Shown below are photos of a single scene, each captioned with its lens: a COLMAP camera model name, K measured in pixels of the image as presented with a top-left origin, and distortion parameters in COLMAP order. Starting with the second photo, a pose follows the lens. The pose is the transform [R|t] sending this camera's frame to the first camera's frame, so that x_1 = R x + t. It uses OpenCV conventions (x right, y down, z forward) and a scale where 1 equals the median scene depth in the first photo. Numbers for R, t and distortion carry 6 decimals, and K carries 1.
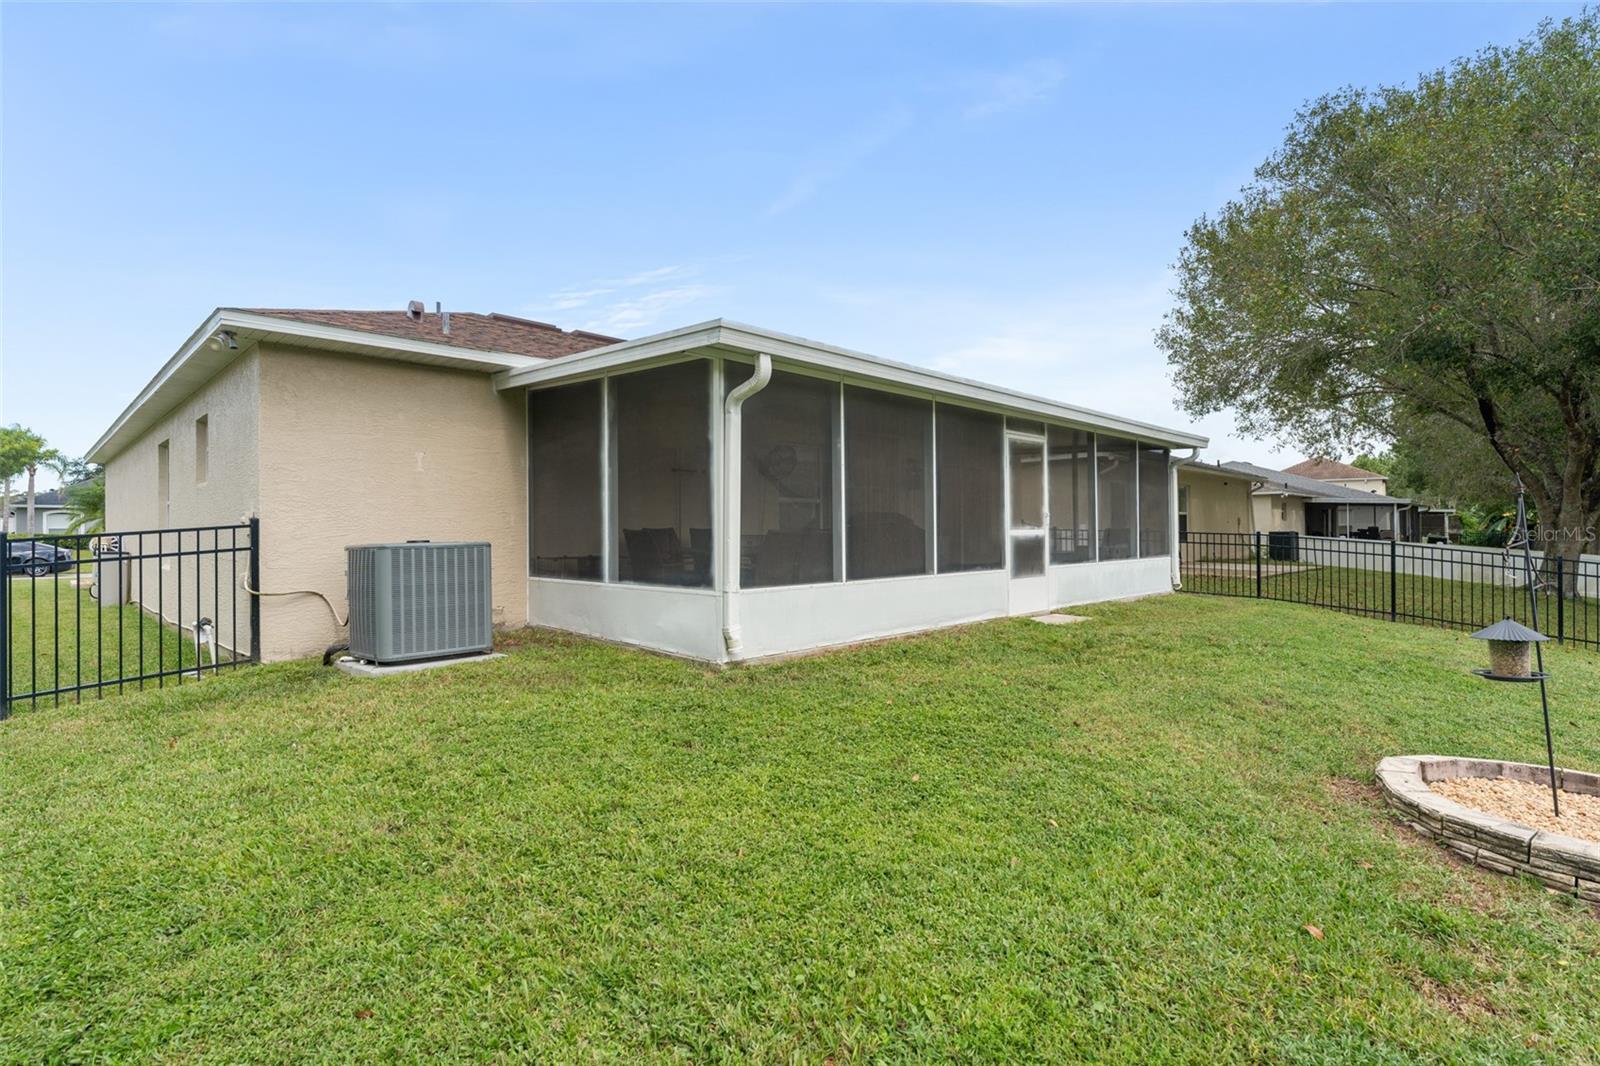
lens RADIAL K [[786.6, 0, 801.8], [0, 786.6, 532.0], [0, 0, 1]] dist [0.001154, -0.002767]
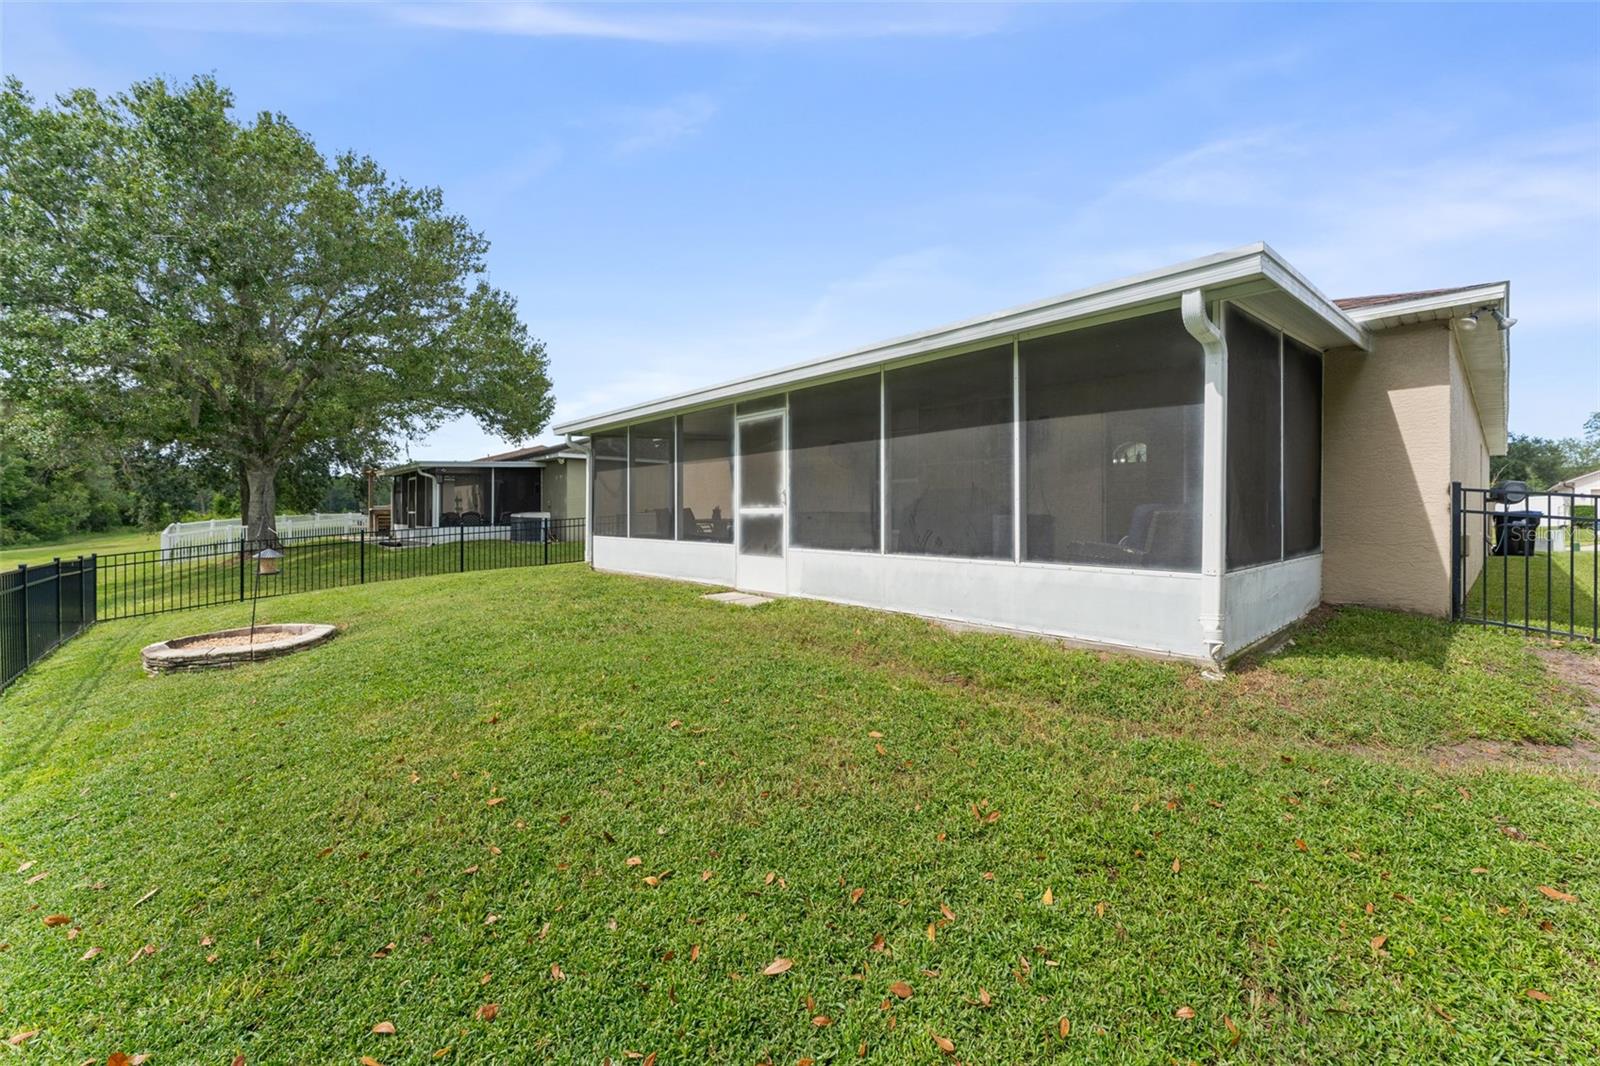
lens RADIAL K [[578.5, 0, 791.8], [0, 578.5, 504.0], [0, 0, 1]] dist [-0.002870, -0.000166]
pose [[-0.015649, 0.003267, -0.999872, 1.000945], [0.007507, 0.999967, 0.003149, -0.010264], [0.999849, -0.007456, -0.015673, 1.029177]]
